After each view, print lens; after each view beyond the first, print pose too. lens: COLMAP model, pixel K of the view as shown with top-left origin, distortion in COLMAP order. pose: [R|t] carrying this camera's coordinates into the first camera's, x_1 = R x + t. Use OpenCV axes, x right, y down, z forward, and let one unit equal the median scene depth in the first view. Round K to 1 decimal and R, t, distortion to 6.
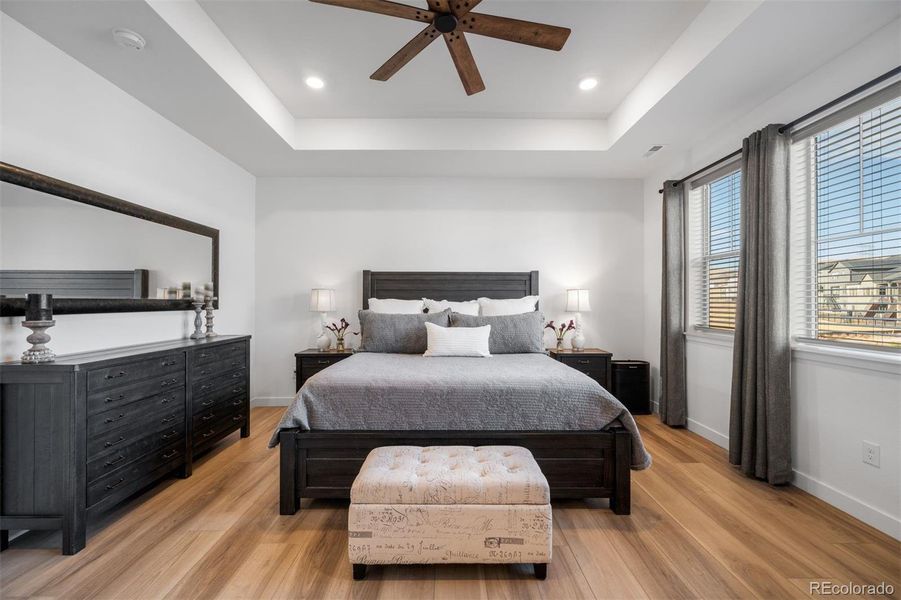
lens RADIAL K [[358.7, 0, 450.1], [0, 358.7, 298.7], [0, 0, 1]] dist [-0.002221, -0.000107]
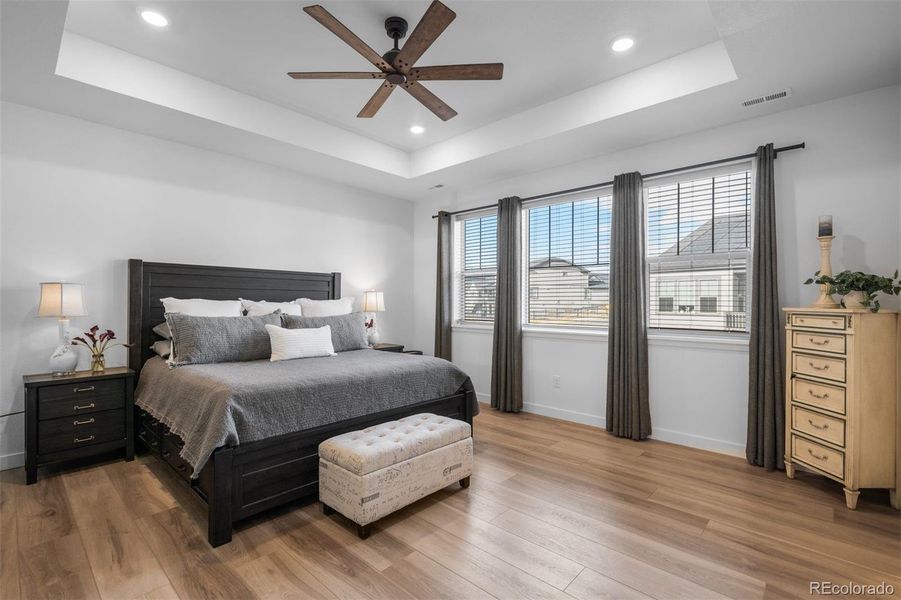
lens RADIAL K [[407.7, 0, 451.1], [0, 407.7, 297.7], [0, 0, 1]] dist [-0.000525, 0.000135]
pose [[0.684639, 0.010204, 0.728811, -0.511990], [-0.009239, 0.999943, -0.005322, -0.002975], [-0.728823, -0.003090, 0.684695, -0.060207]]
